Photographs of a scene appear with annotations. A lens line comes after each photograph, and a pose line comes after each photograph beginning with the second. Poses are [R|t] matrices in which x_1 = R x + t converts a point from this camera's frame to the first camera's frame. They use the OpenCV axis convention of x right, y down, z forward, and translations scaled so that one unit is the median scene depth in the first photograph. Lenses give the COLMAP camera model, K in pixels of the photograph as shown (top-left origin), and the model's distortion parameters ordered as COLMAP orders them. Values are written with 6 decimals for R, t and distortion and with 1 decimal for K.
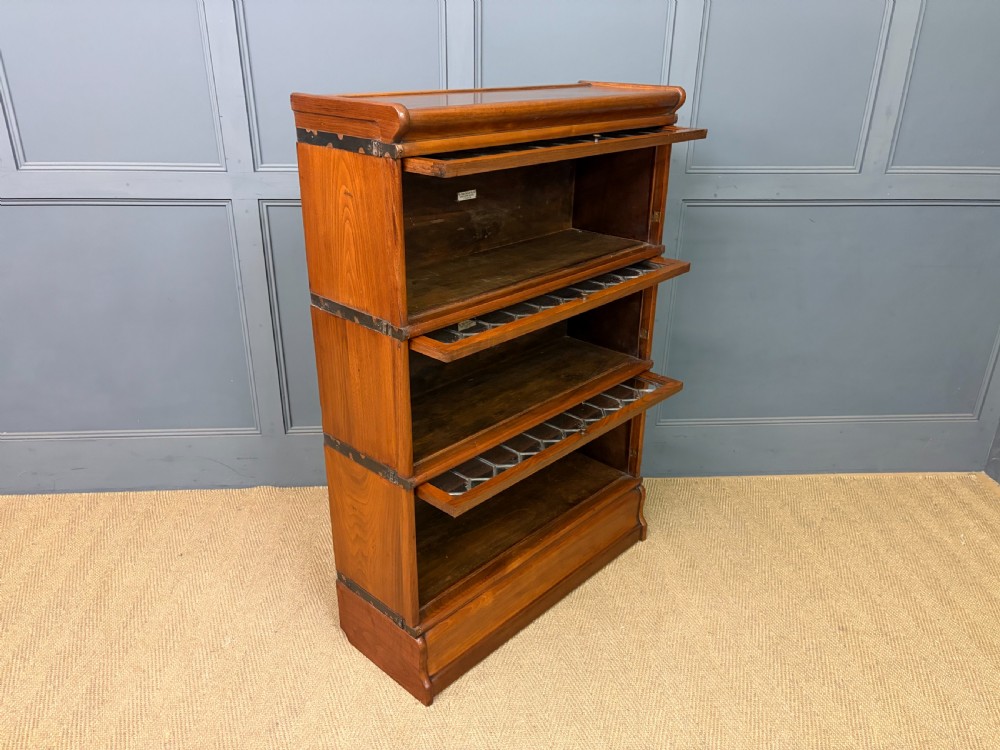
lens RADIAL K [[763.7, 0, 498.0], [0, 763.7, 378.1], [0, 0, 1]] dist [0.044905, -0.044813]
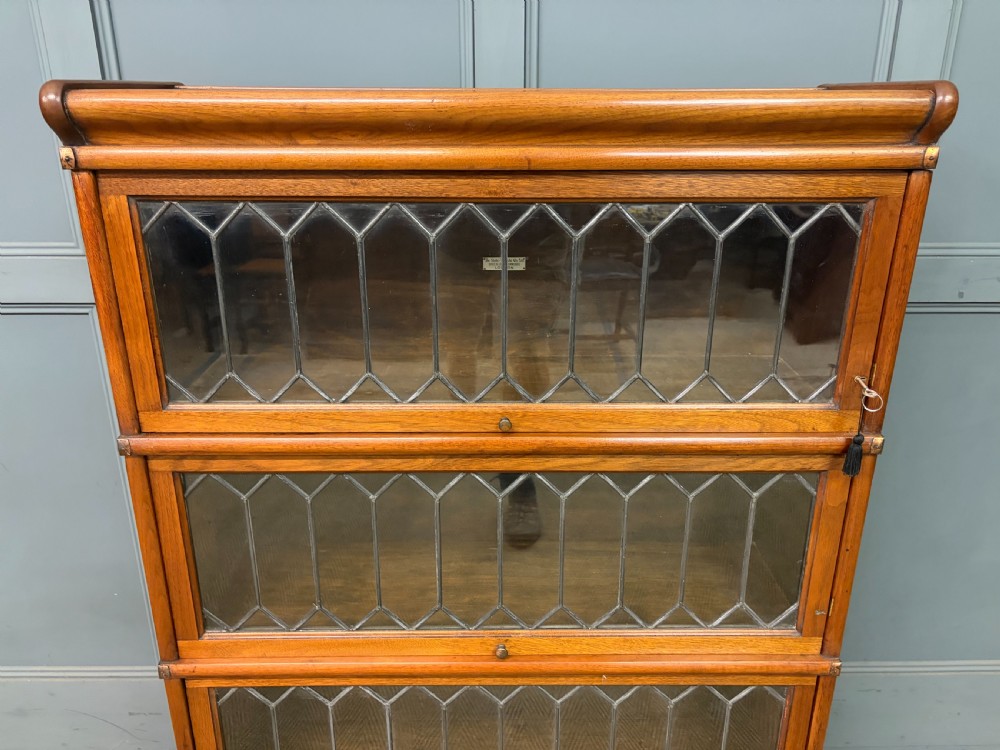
lens RADIAL K [[763.7, 0, 501.9], [0, 763.7, 380.1], [0, 0, 1]] dist [0.044905, -0.044813]
pose [[0.997996, 0.009264, -0.062596, -0.010246], [-0.013285, 0.997853, -0.064127, -0.143722], [0.061868, 0.064830, 0.995977, 0.454485]]
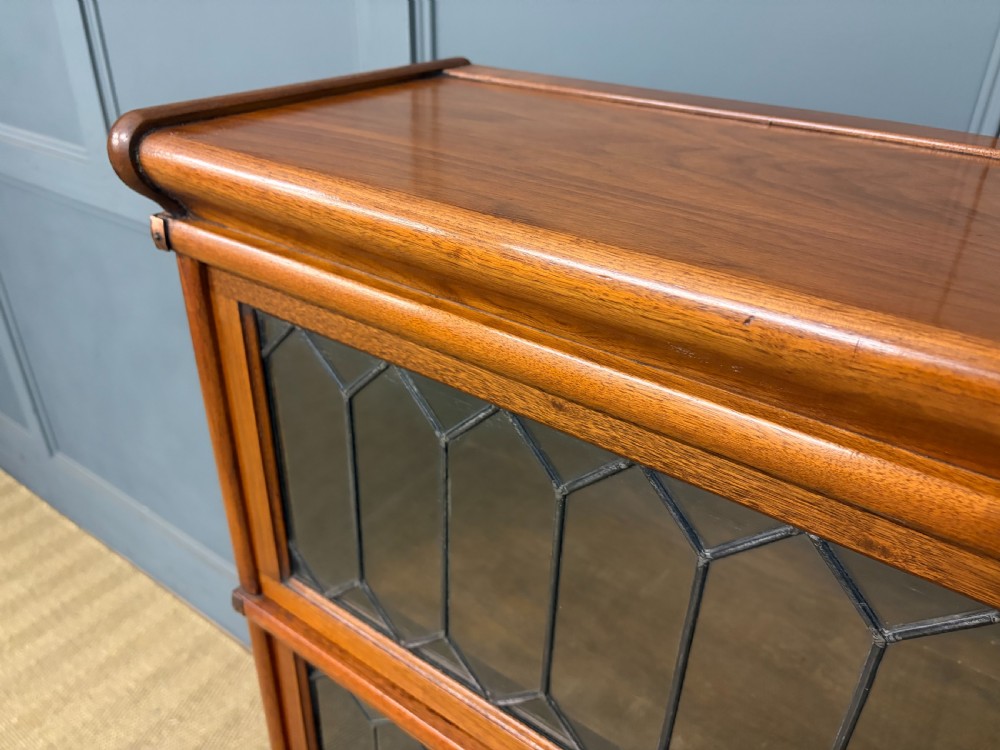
lens RADIAL K [[763.7, 0, 512.6], [0, 763.7, 378.1], [0, 0, 1]] dist [0.044905, -0.044813]
pose [[0.774345, 0.324836, -0.543020, -0.024511], [-0.278850, 0.945529, 0.167978, -0.293302], [0.568007, 0.021348, 0.822747, 0.670781]]
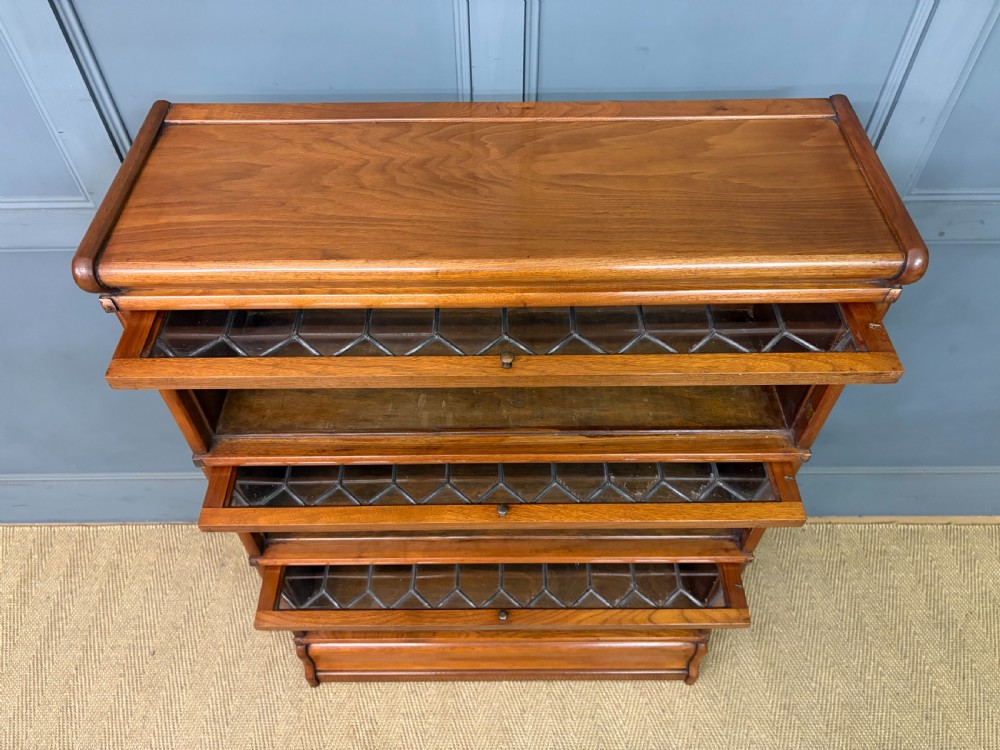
lens RADIAL K [[763.7, 0, 497.9], [0, 763.7, 382.3], [0, 0, 1]] dist [0.044905, -0.044813]
pose [[0.997634, 0.038309, -0.057093, -0.010572], [-0.008780, 0.894579, 0.446824, -0.411864], [0.068192, -0.445266, 0.892798, 0.434028]]
